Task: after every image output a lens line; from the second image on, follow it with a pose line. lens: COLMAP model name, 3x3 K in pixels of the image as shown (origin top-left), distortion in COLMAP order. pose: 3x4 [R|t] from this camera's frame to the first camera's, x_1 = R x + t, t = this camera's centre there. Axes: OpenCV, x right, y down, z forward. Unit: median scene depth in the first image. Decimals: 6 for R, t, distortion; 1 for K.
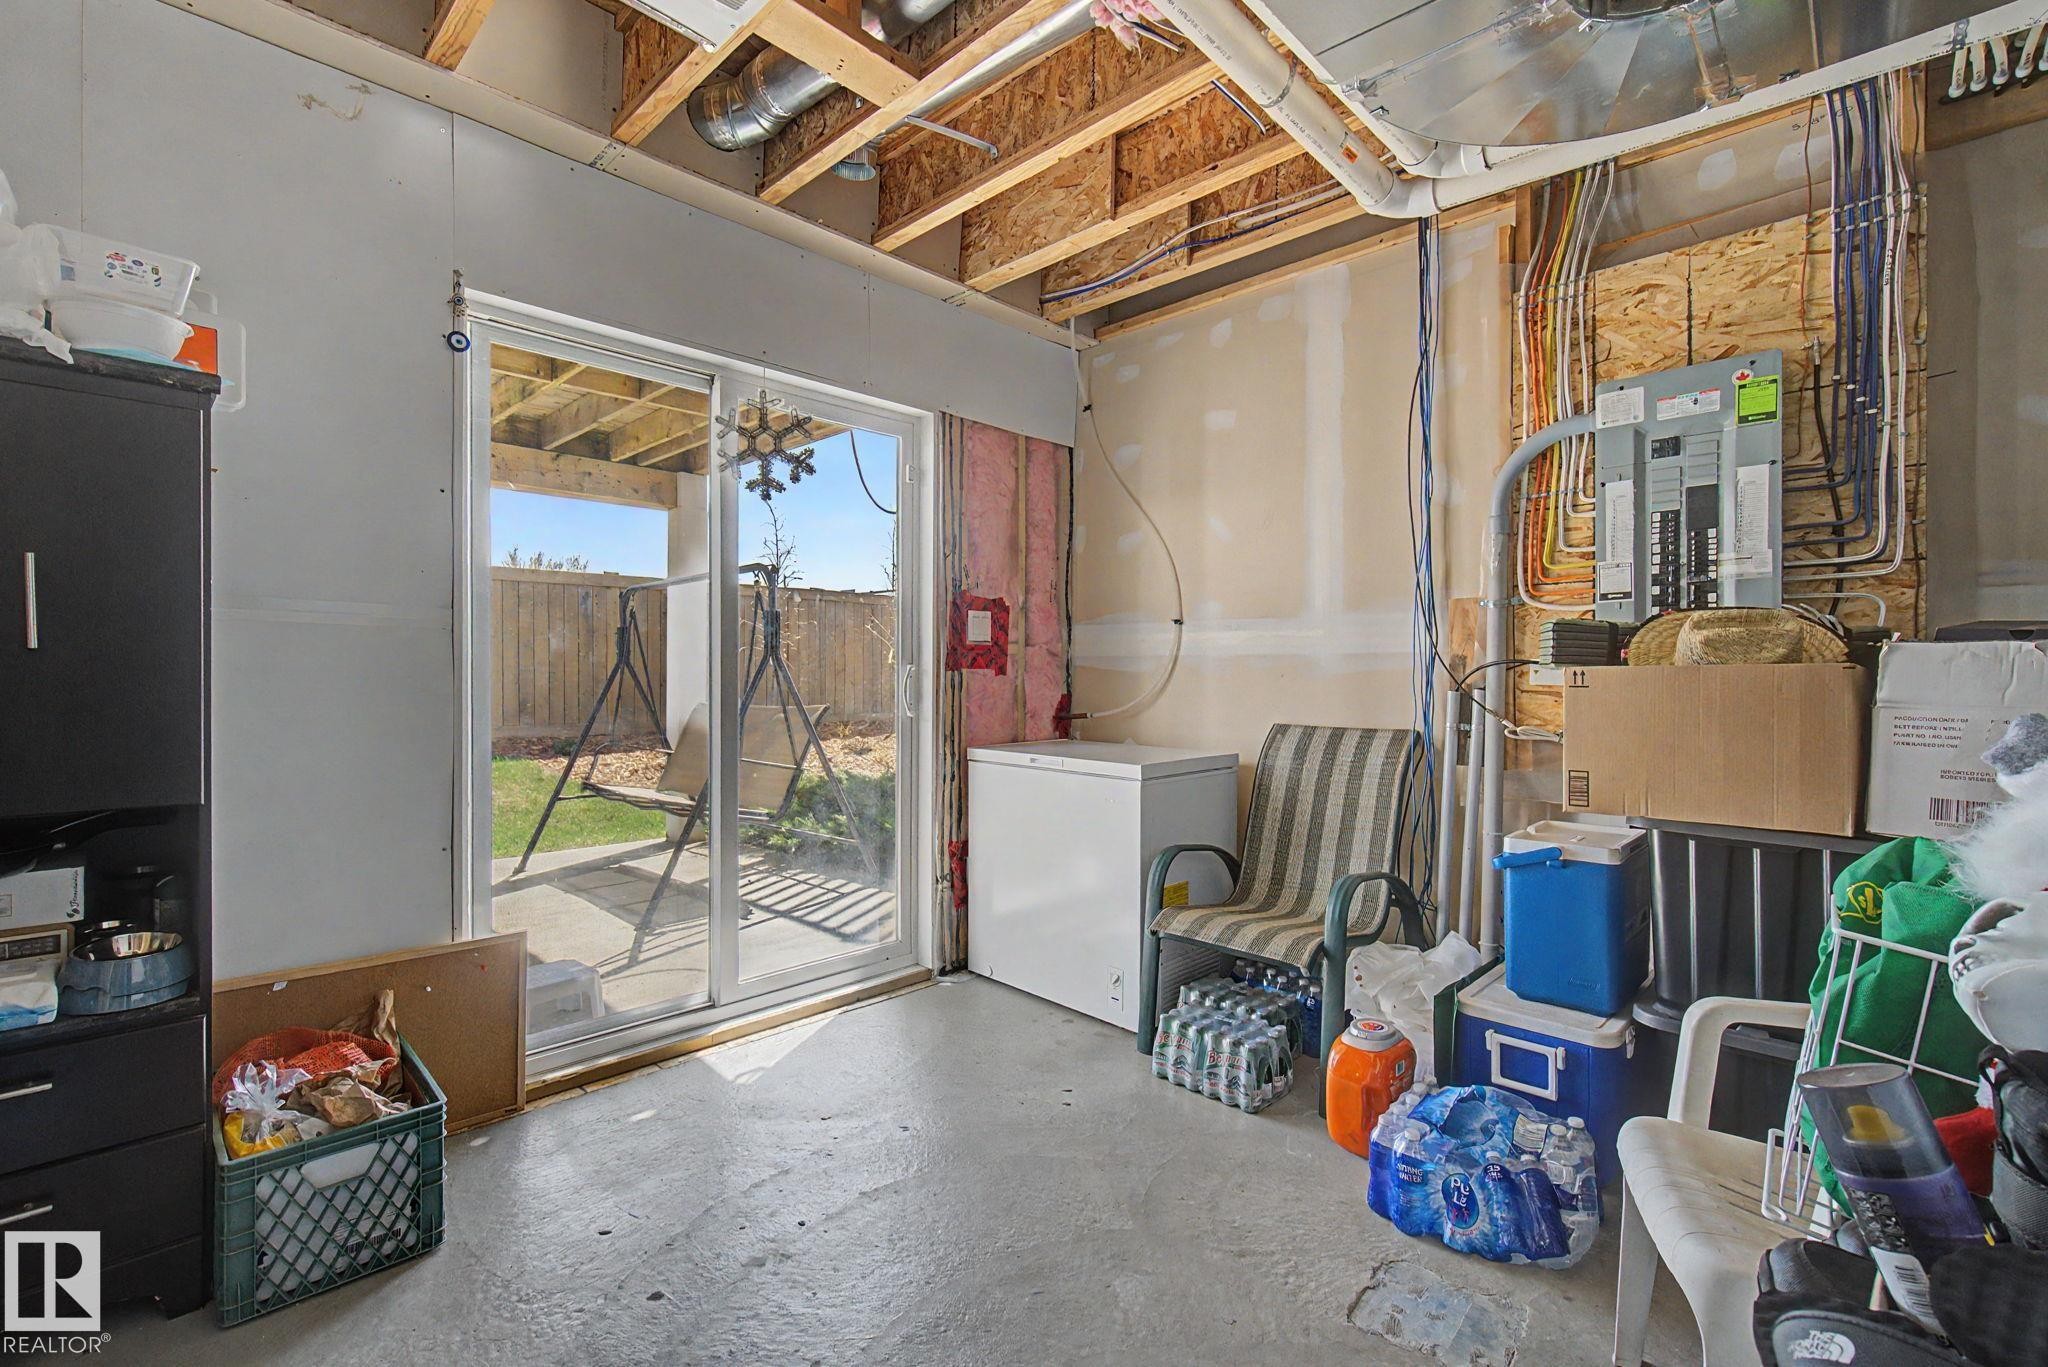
lens RADIAL K [[883.2, 0, 1018.9], [0, 883.2, 678.9], [0, 0, 1]] dist [-0.007630, 0.001733]
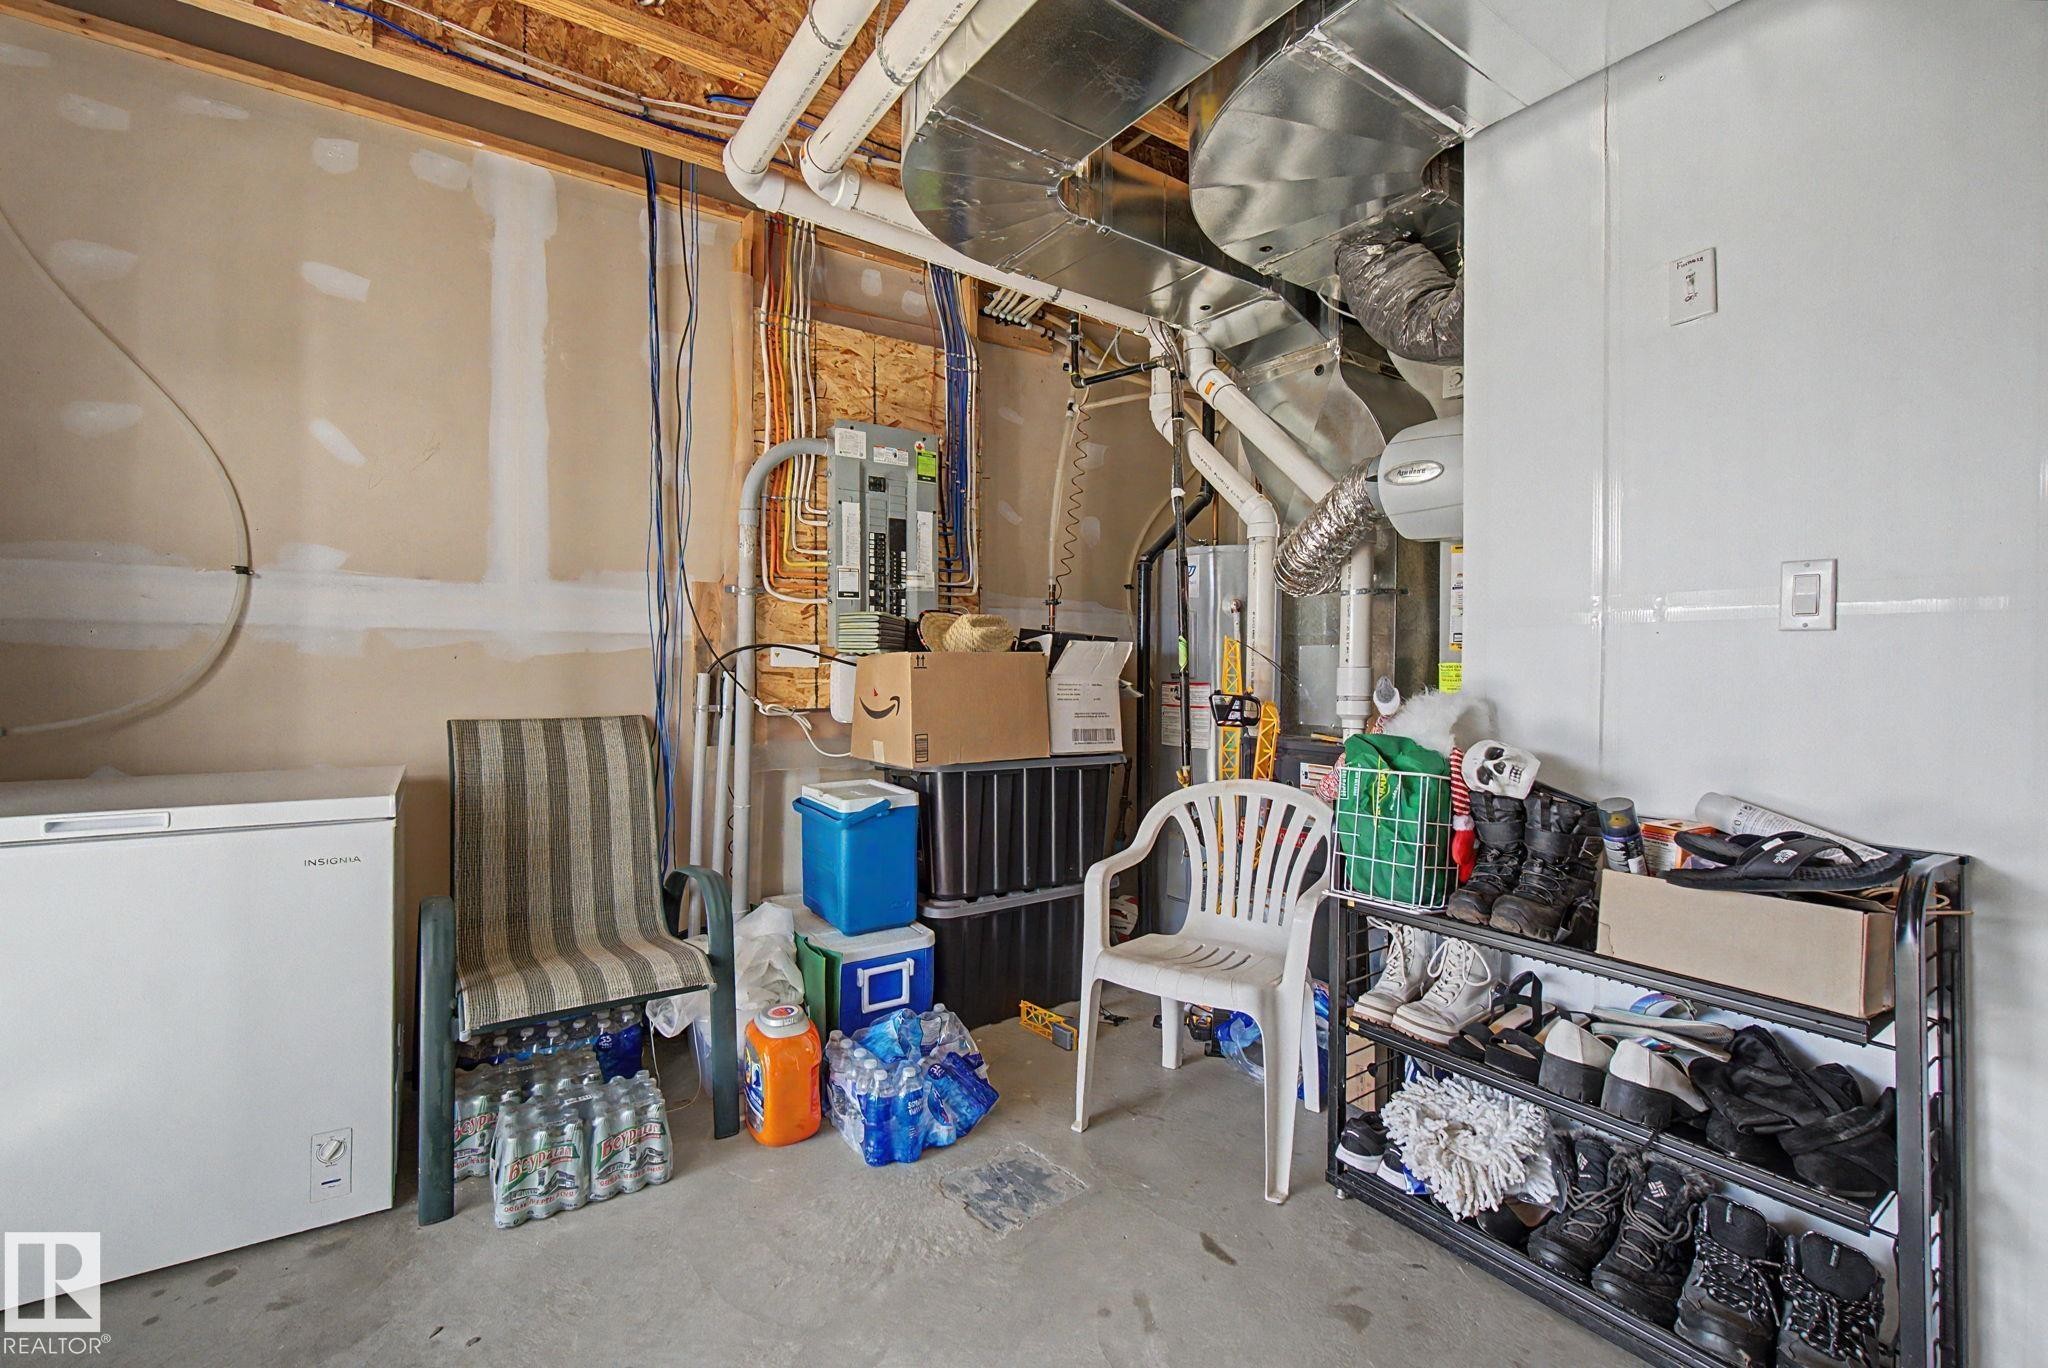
lens RADIAL K [[883.2, 0, 1022.4], [0, 883.2, 666.6], [0, 0, 1]] dist [-0.007630, 0.001733]
pose [[0.202657, -0.007205, 0.979223, -0.494032], [-0.001632, 0.999969, 0.007696, -0.002717], [-0.979248, -0.003157, 0.202639, 0.512683]]
